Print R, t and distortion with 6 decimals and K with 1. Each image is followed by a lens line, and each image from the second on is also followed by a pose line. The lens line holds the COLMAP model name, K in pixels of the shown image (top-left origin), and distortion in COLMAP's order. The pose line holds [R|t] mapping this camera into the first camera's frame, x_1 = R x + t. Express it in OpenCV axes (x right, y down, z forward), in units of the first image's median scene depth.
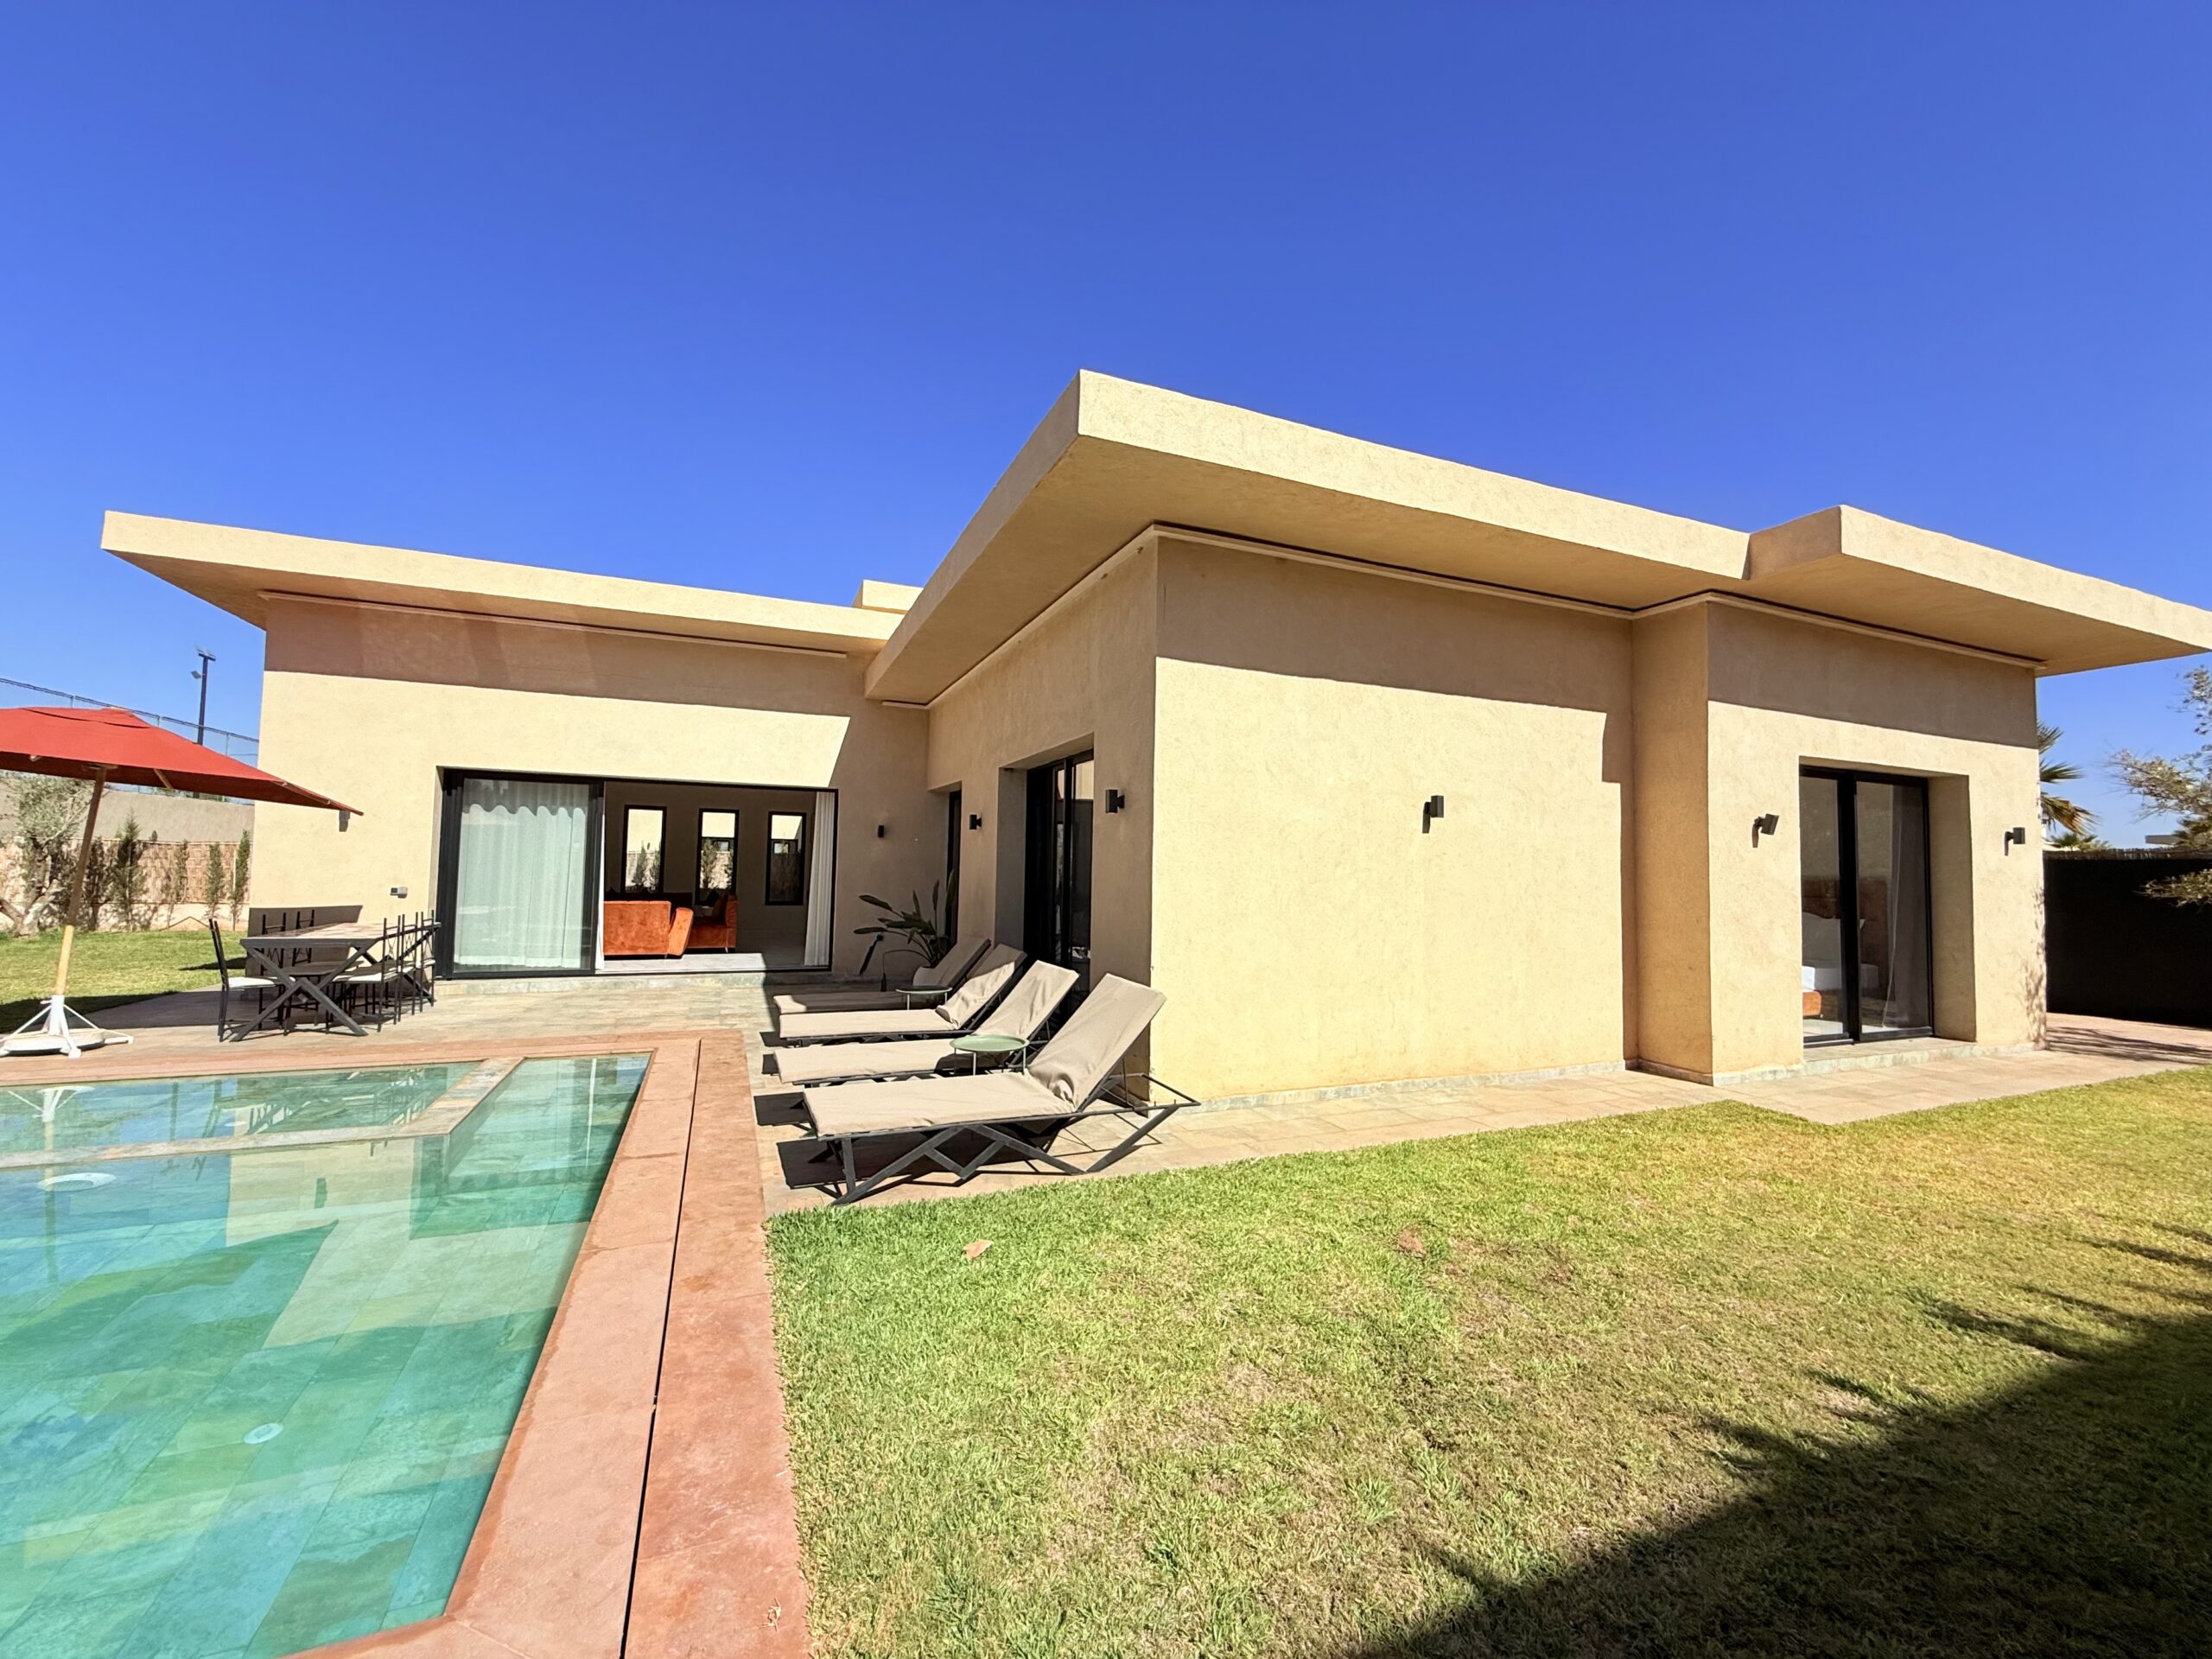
lens RADIAL K [[883.2, 0, 1102.3], [0, 883.2, 827.4], [0, 0, 1]] dist [-0.000331, 0.000132]
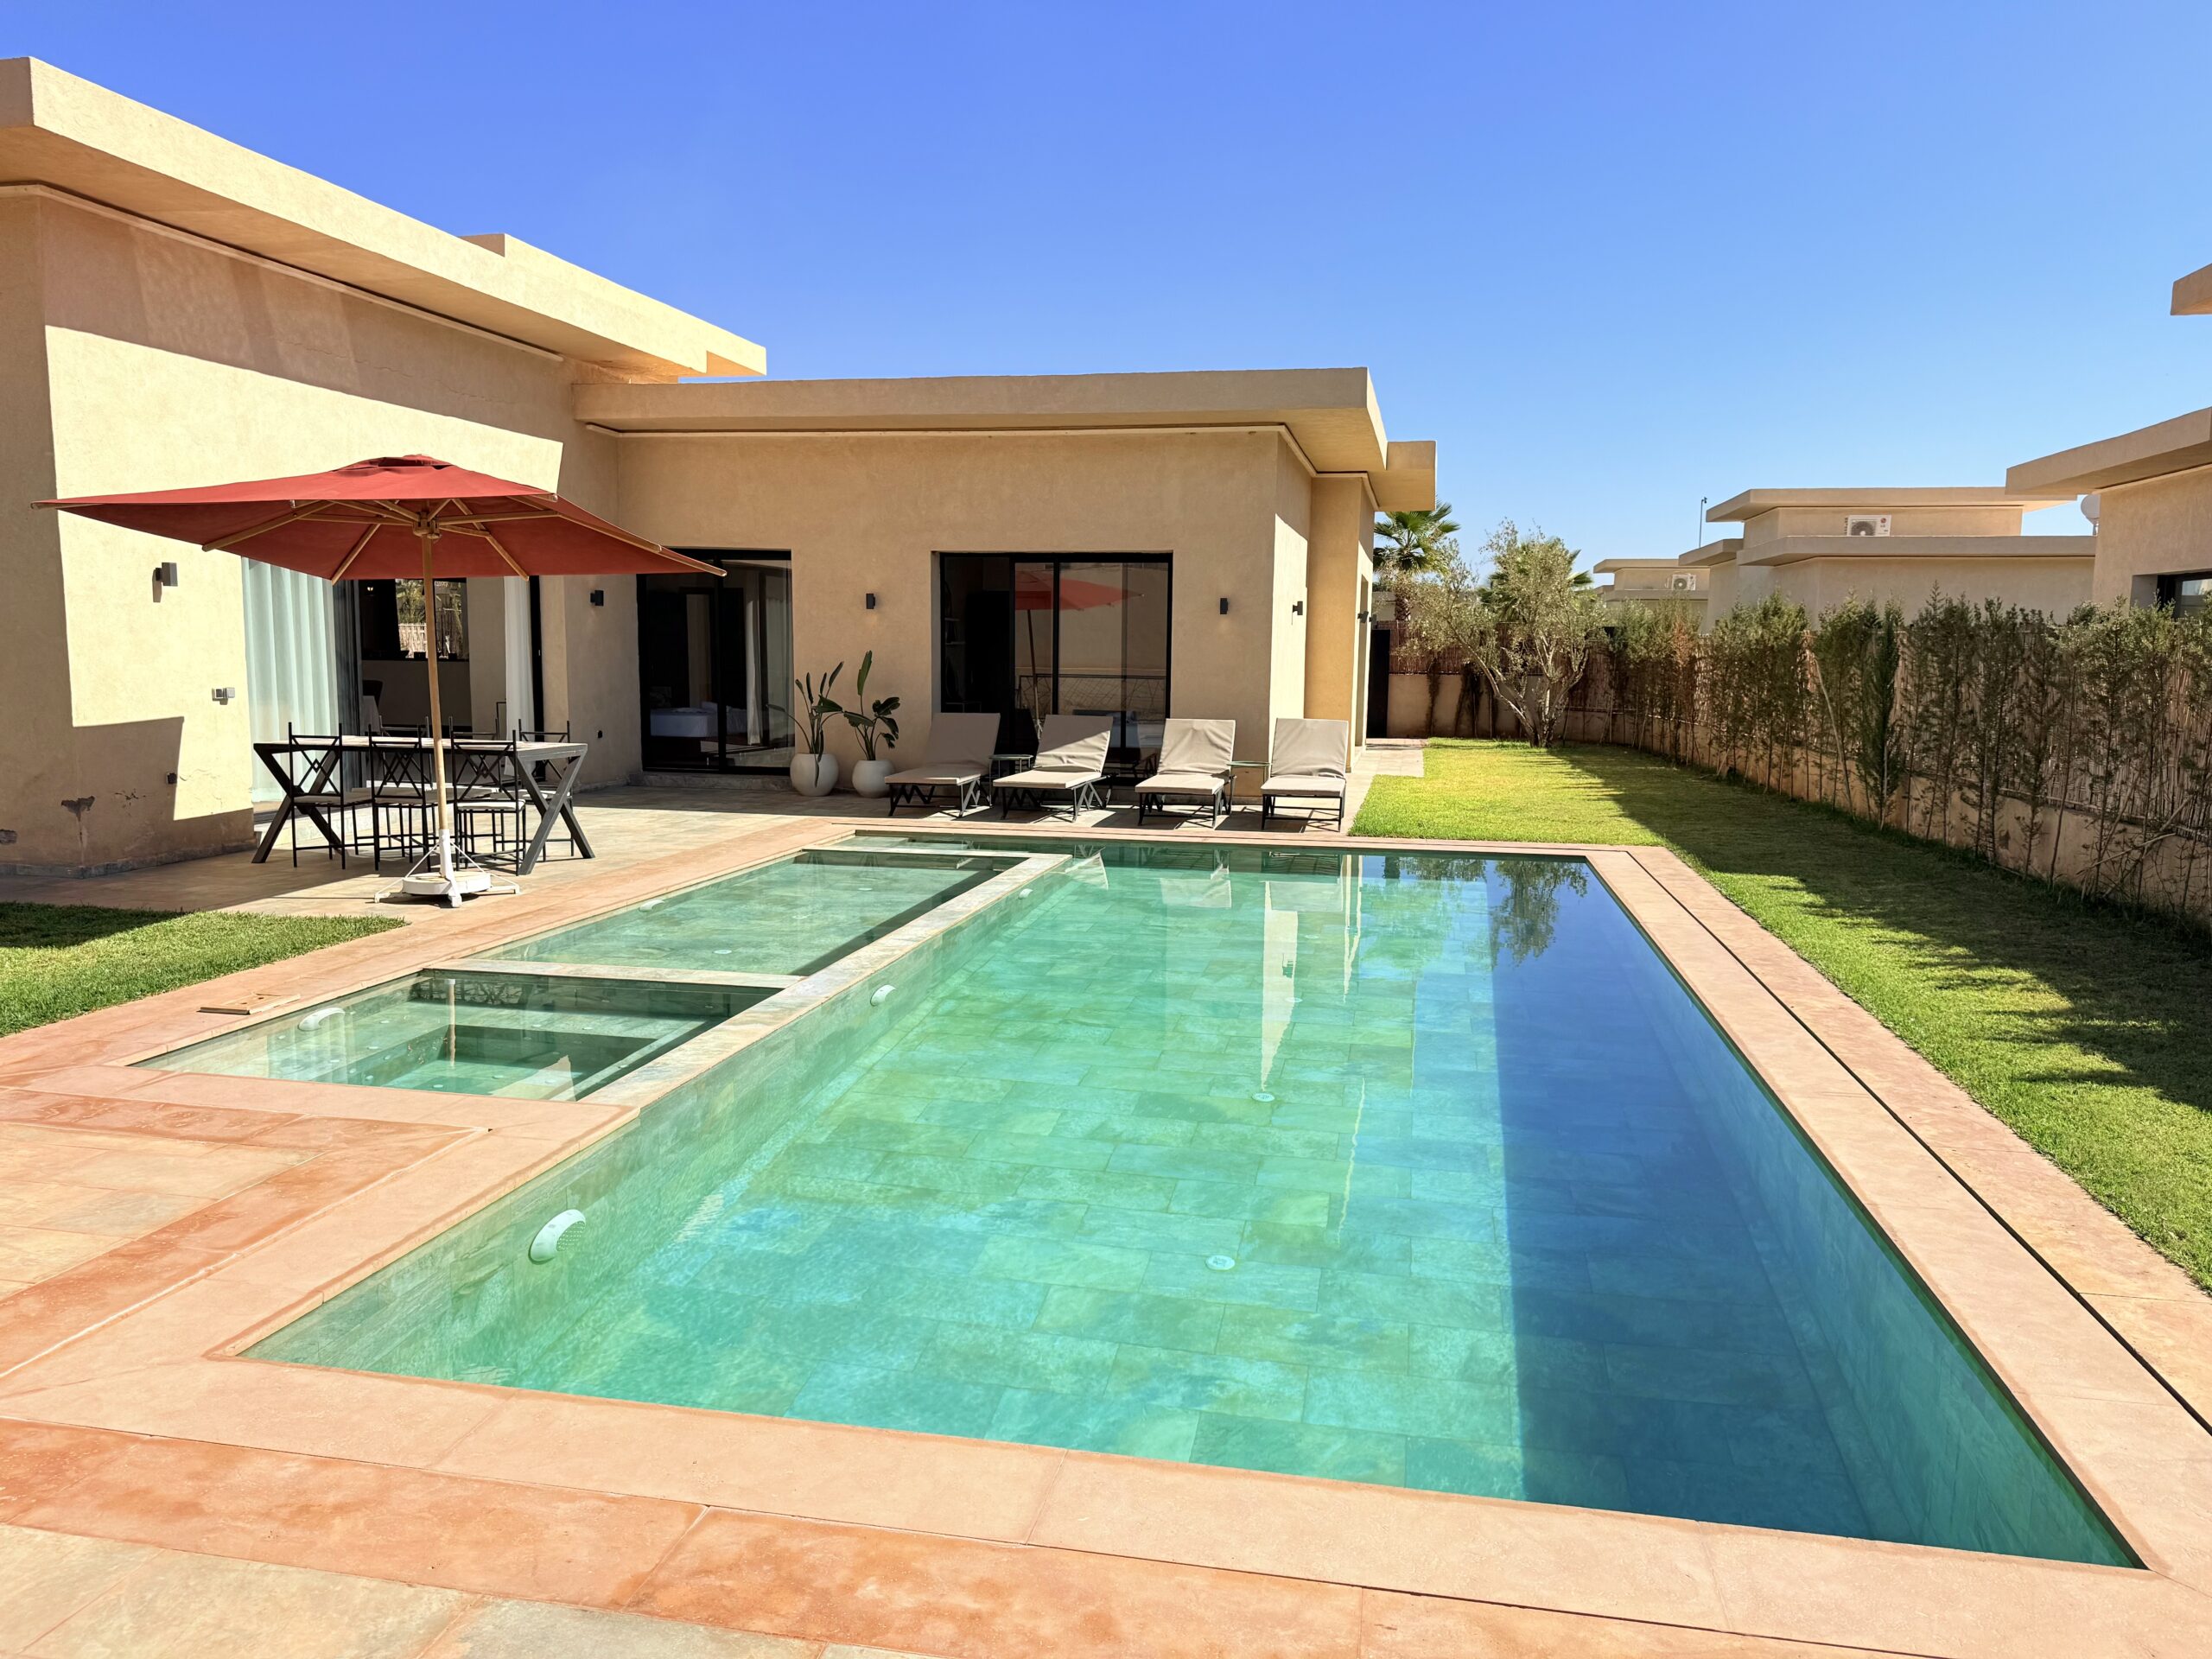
lens RADIAL K [[1568.0, 0, 1105.8], [0, 1568.0, 837.1], [0, 0, 1]] dist [0.110705, -0.155600]
pose [[0.562597, -0.112559, 0.819033, -2.441228], [-0.044001, 0.985207, 0.165621, -0.081768], [-0.825560, -0.129216, 0.549322, -0.347993]]
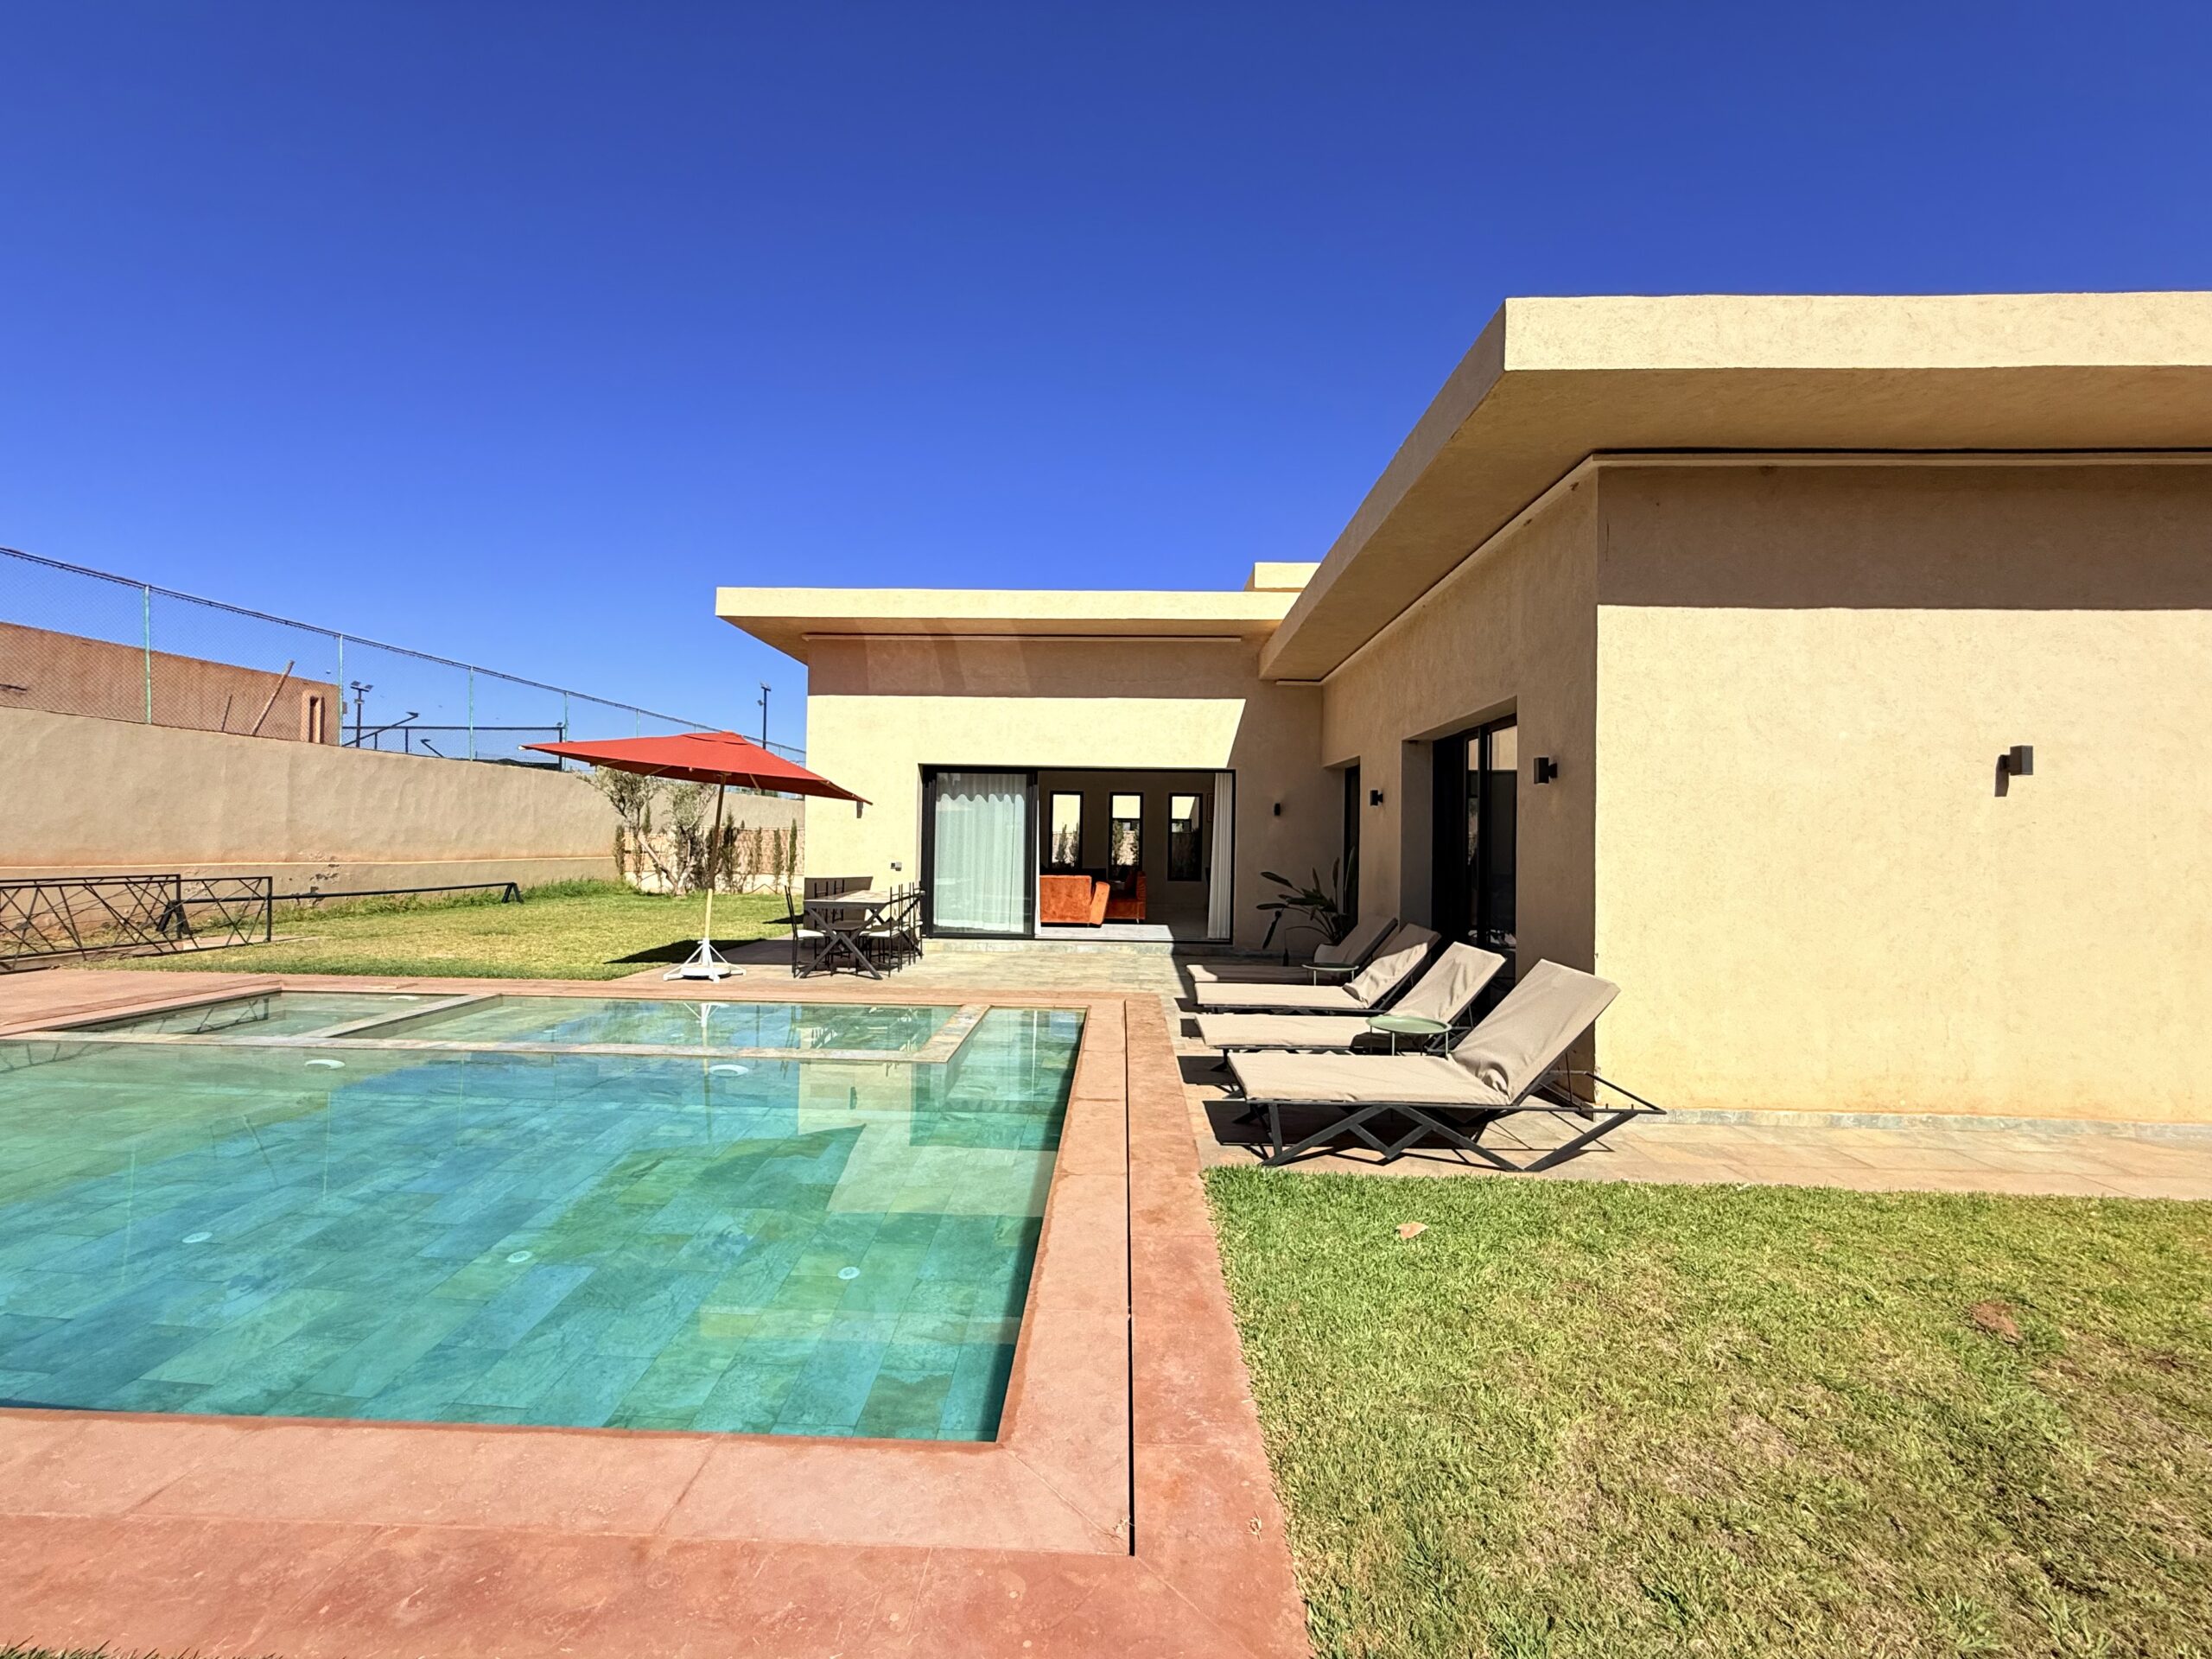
lens RADIAL K [[883.5, 0, 1102.3], [0, 883.5, 827.8], [0, 0, 1]] dist [0.000591, 0.000307]
pose [[0.909716, -0.012396, -0.415046, -0.025813], [0.023066, 0.999520, 0.020705, 0.000015], [0.414590, -0.028409, 0.909565, -0.016827]]
